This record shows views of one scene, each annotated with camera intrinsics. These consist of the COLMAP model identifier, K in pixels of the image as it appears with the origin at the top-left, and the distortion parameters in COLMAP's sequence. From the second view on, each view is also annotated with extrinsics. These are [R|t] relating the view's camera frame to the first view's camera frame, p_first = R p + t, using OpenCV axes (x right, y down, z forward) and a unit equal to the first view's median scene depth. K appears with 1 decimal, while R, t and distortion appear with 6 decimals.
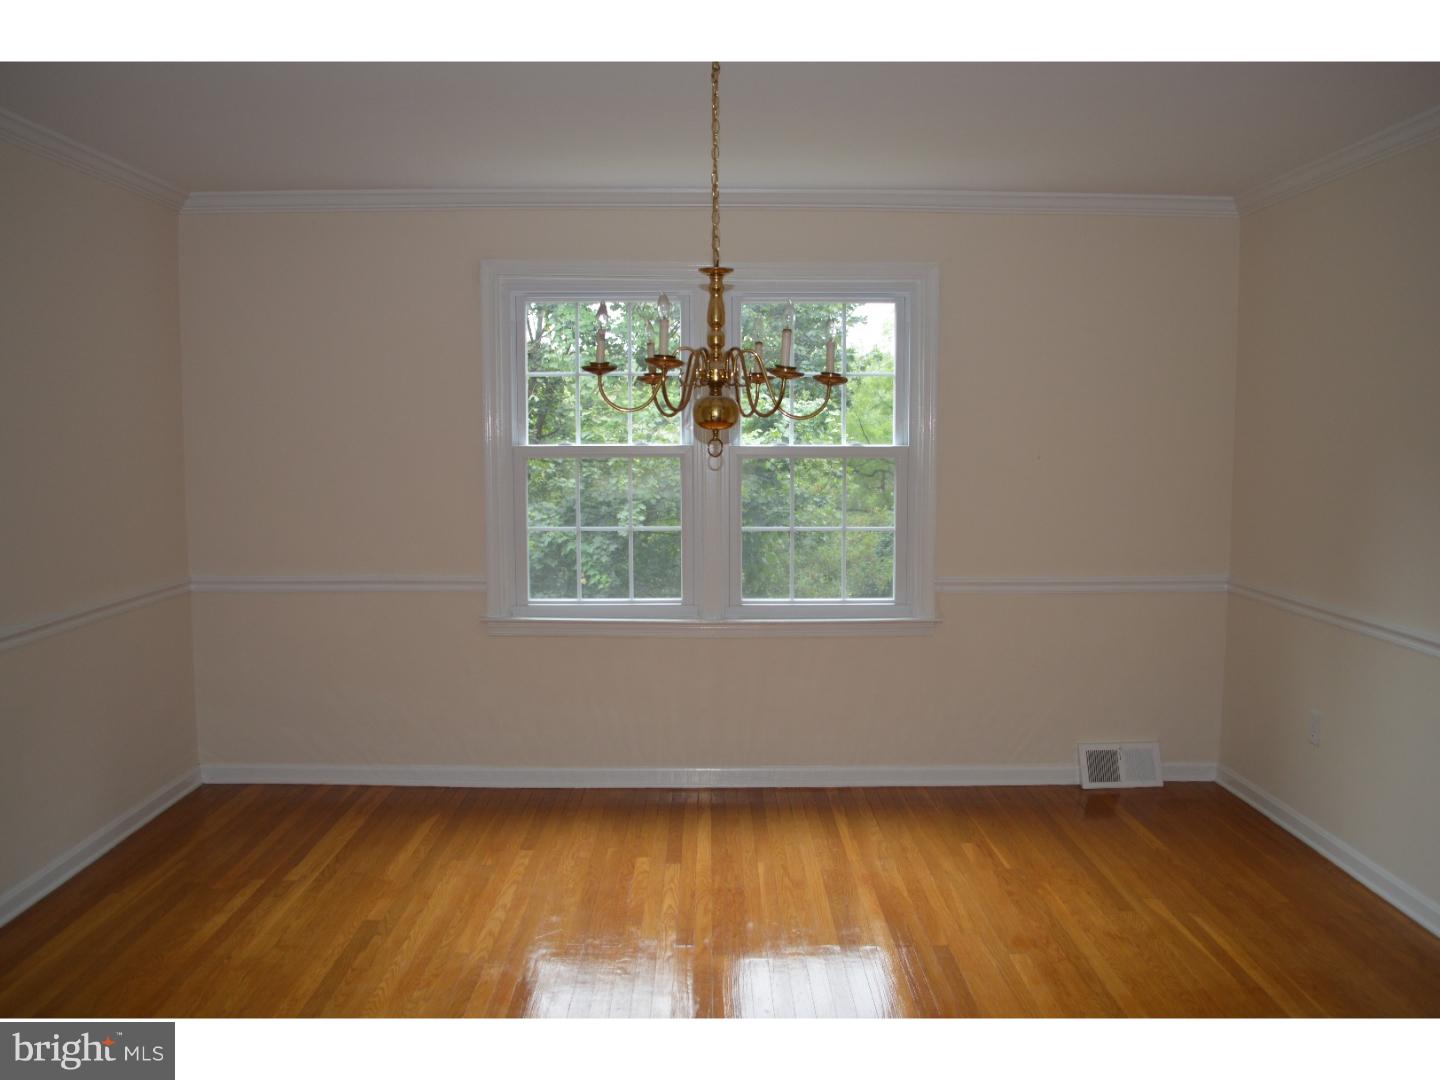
lens RADIAL K [[1123.6, 0, 720.0], [0, 1123.6, 540.0], [0, 0, 1]] dist [-0.057630, 0.000757]
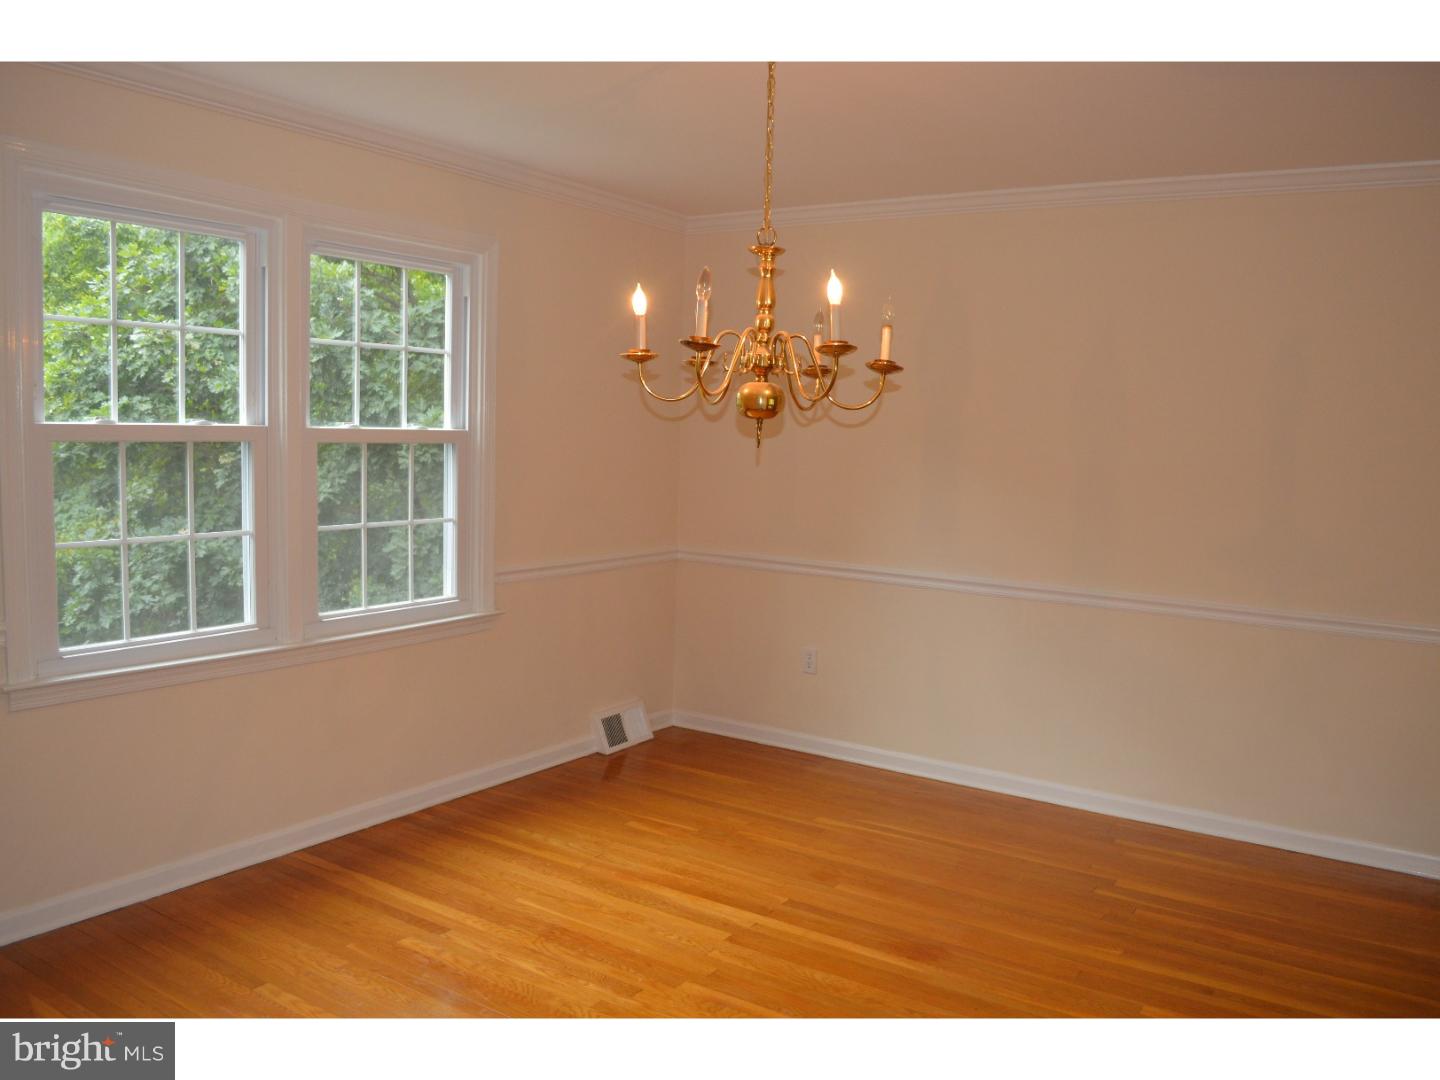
lens RADIAL K [[1172.2, 0, 726.9], [0, 1172.2, 530.2], [0, 0, 1]] dist [-0.042773, 0.000672]
pose [[0.550375, -0.054748, 0.833121, -0.642538], [0.029163, 0.998499, 0.046351, -0.048300], [-0.834408, -0.001214, 0.551145, 0.340805]]
